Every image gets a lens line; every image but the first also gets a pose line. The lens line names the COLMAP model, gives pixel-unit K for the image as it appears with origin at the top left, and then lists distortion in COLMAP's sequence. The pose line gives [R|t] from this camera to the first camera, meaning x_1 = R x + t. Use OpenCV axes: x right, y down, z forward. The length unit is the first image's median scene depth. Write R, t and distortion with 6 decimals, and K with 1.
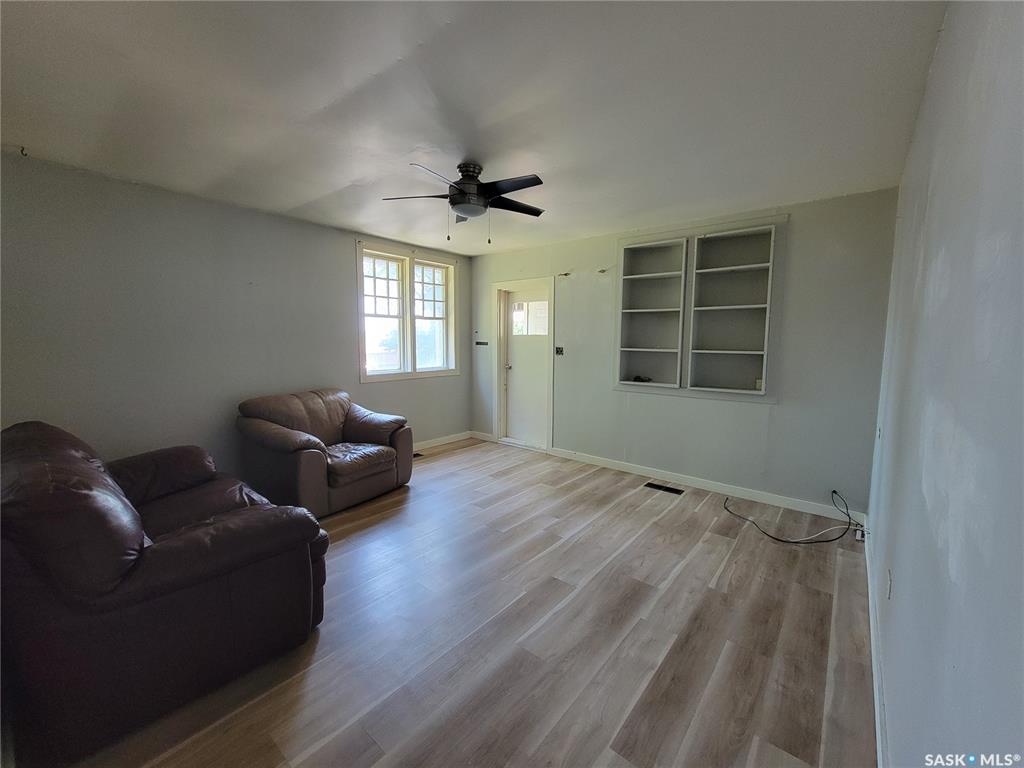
lens RADIAL K [[416.6, 0, 512.0], [0, 416.6, 384.0], [0, 0, 1]] dist [0.001213, 0.000135]
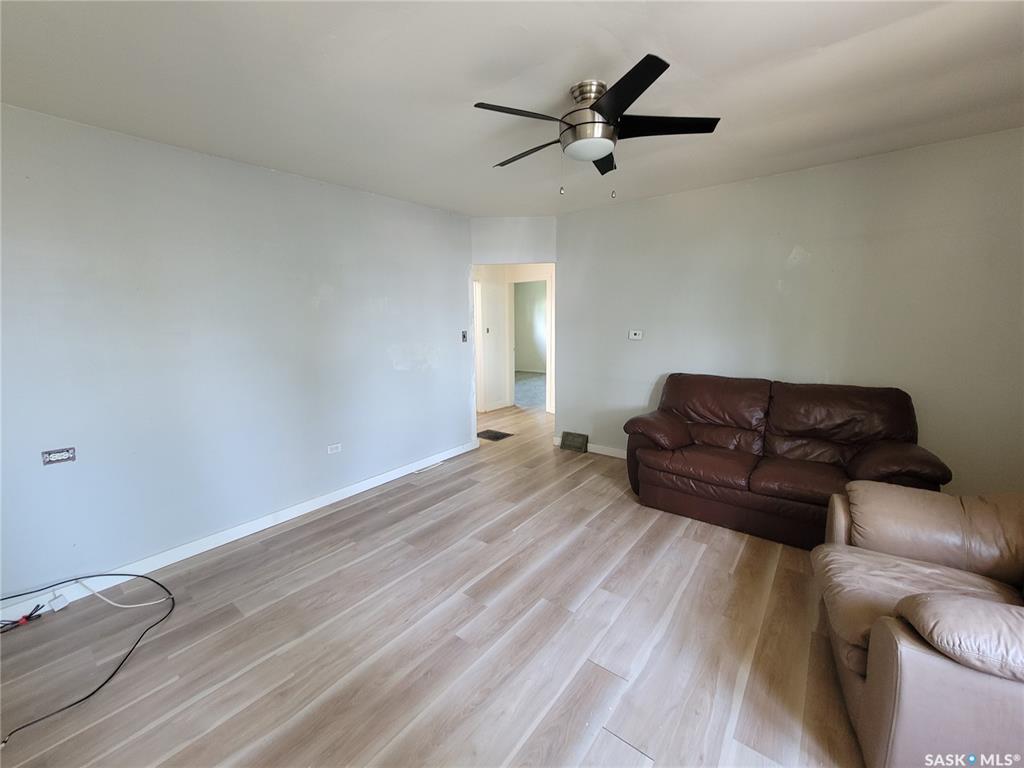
lens RADIAL K [[416.6, 0, 512.0], [0, 416.6, 384.0], [0, 0, 1]] dist [0.001213, 0.000135]
pose [[-0.999676, 0.007194, -0.024396, 0.062717], [0.000542, 0.964966, 0.262376, -0.258647], [0.025429, 0.262278, -0.964657, 2.106928]]
